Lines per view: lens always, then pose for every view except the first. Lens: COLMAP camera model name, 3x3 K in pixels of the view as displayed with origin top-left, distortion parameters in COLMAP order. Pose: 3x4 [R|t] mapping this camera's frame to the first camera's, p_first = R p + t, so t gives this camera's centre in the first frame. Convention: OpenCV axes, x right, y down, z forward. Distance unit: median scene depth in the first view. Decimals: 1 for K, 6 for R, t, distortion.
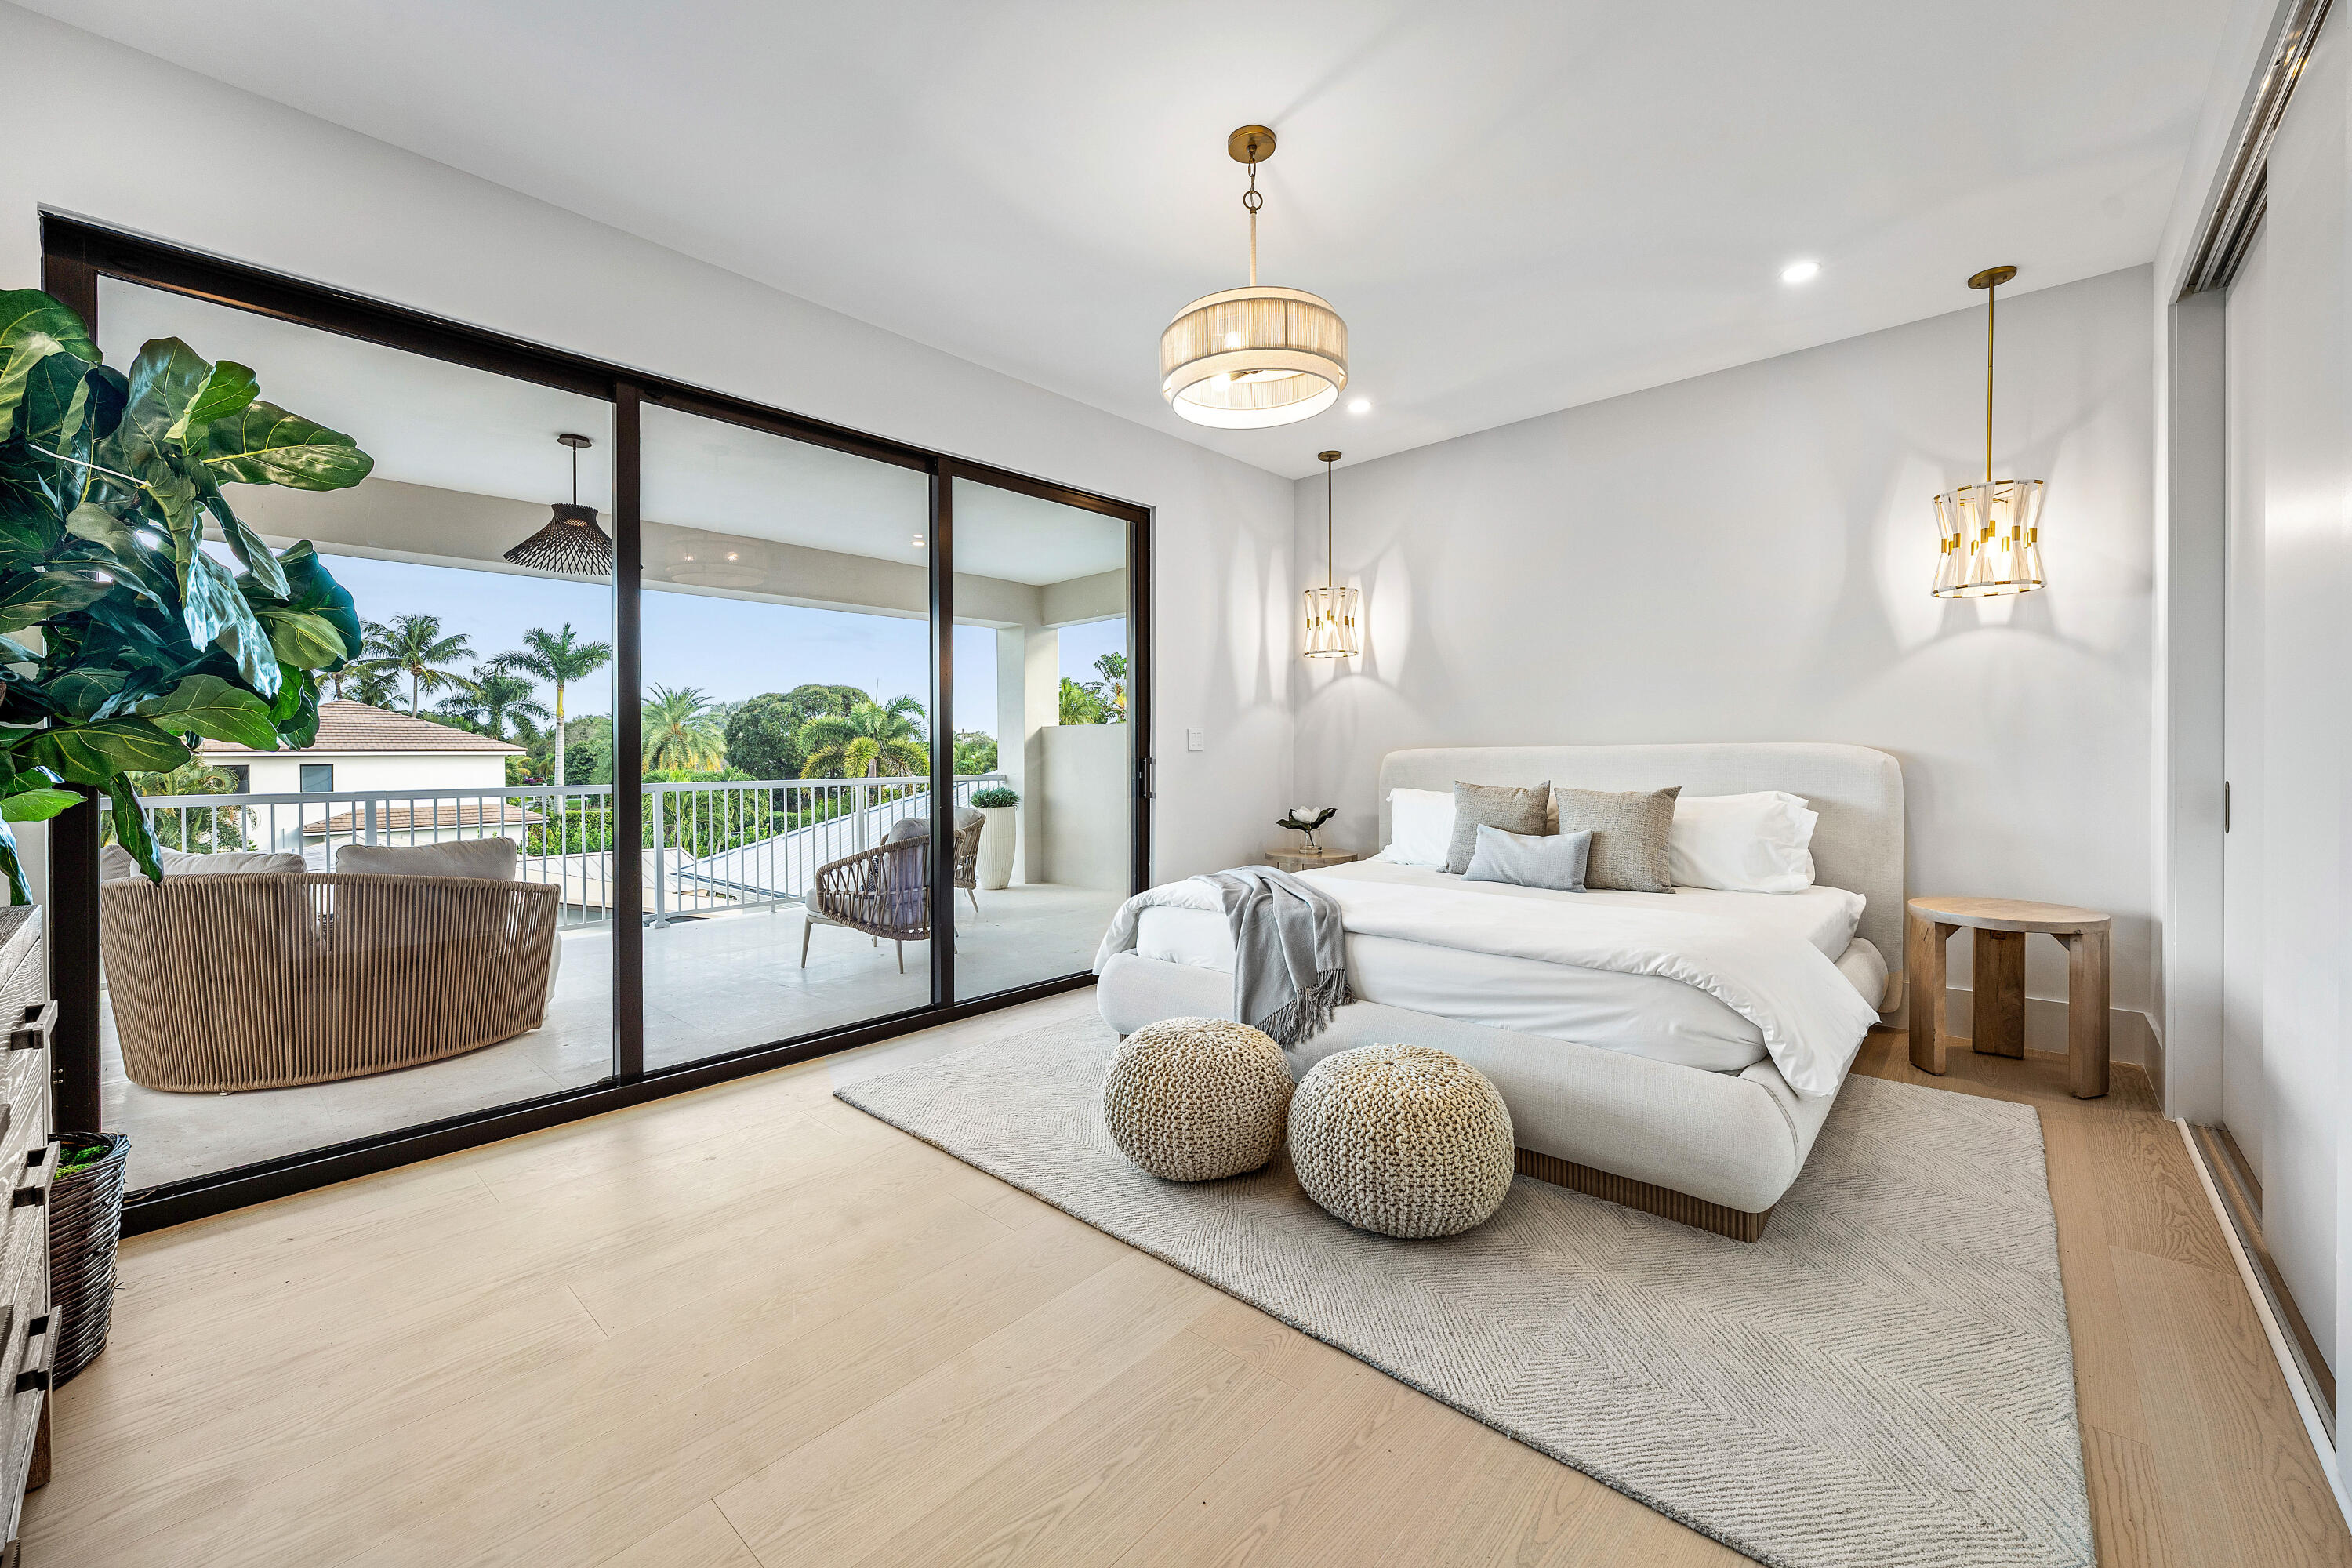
lens RADIAL K [[907.1, 0, 1173.1], [0, 907.1, 758.6], [0, 0, 1]] dist [0.000747, 0.000017]
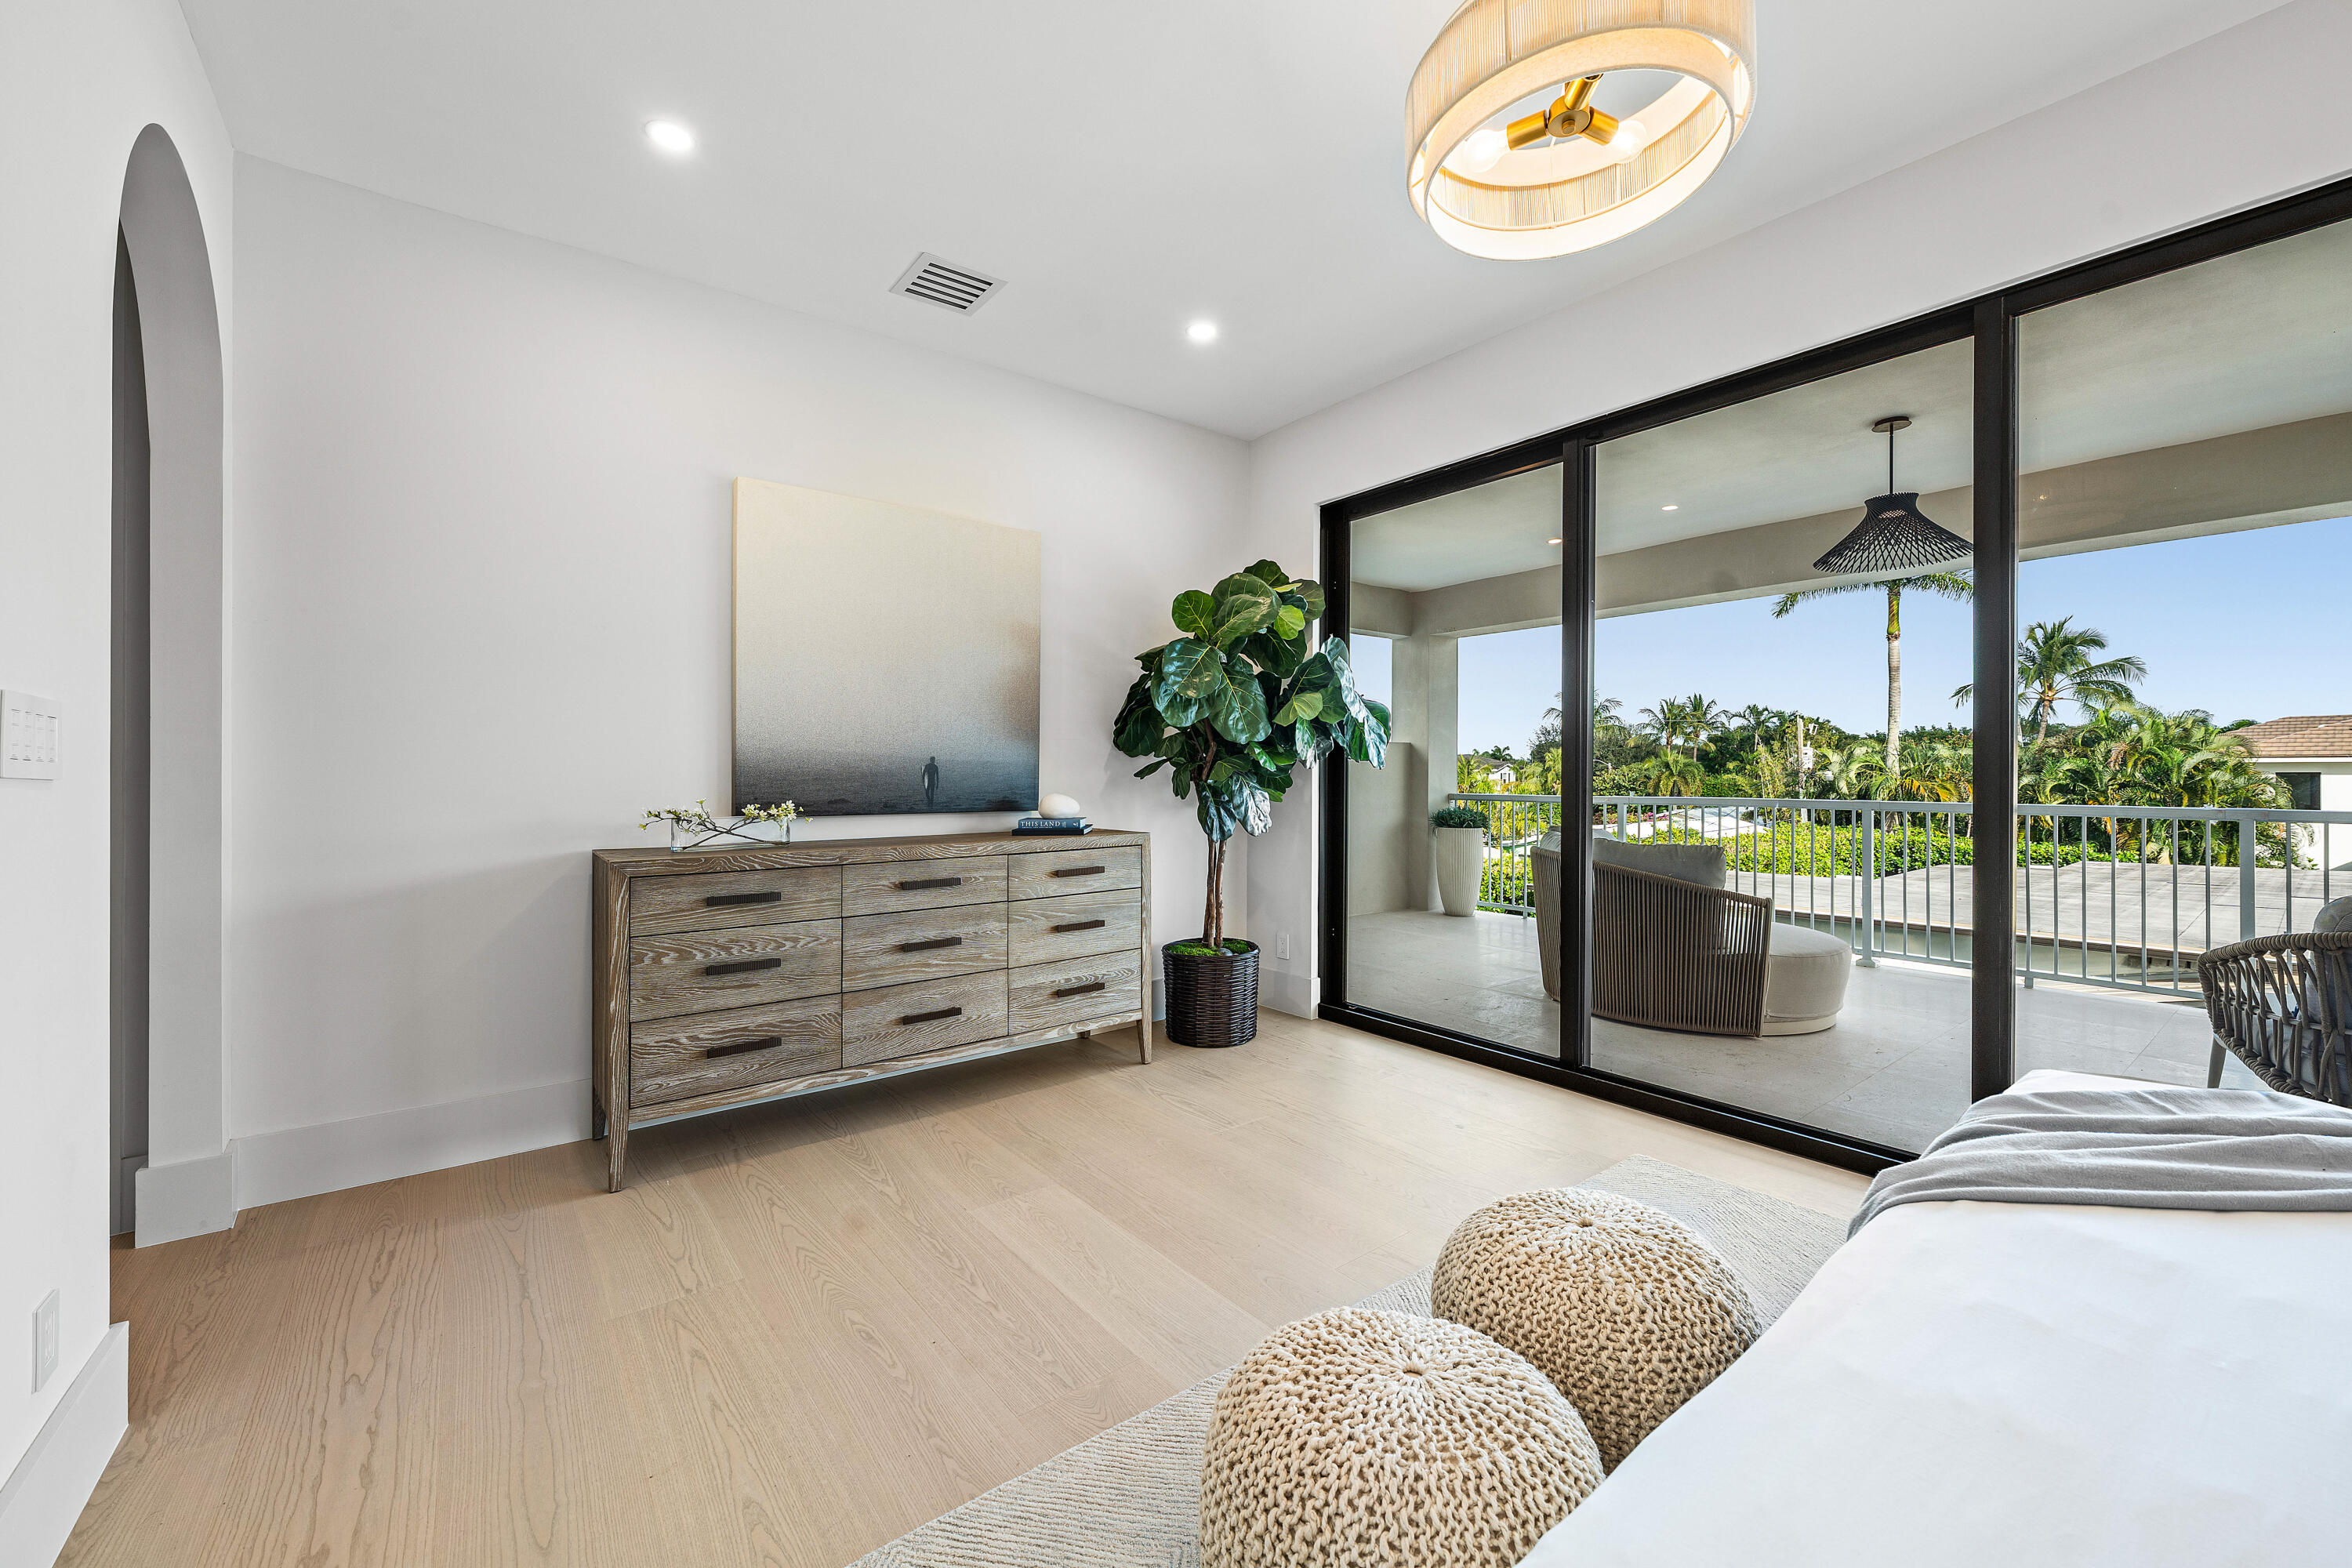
lens RADIAL K [[931.9, 0, 1176.0], [0, 931.9, 784.0], [0, 0, 1]] dist [0.006775, -0.000098]
pose [[-0.186823, 0.023341, -0.982116, 0.462300], [-0.003610, 0.999695, 0.024445, -0.013739], [0.982387, 0.008113, -0.186682, 0.557283]]
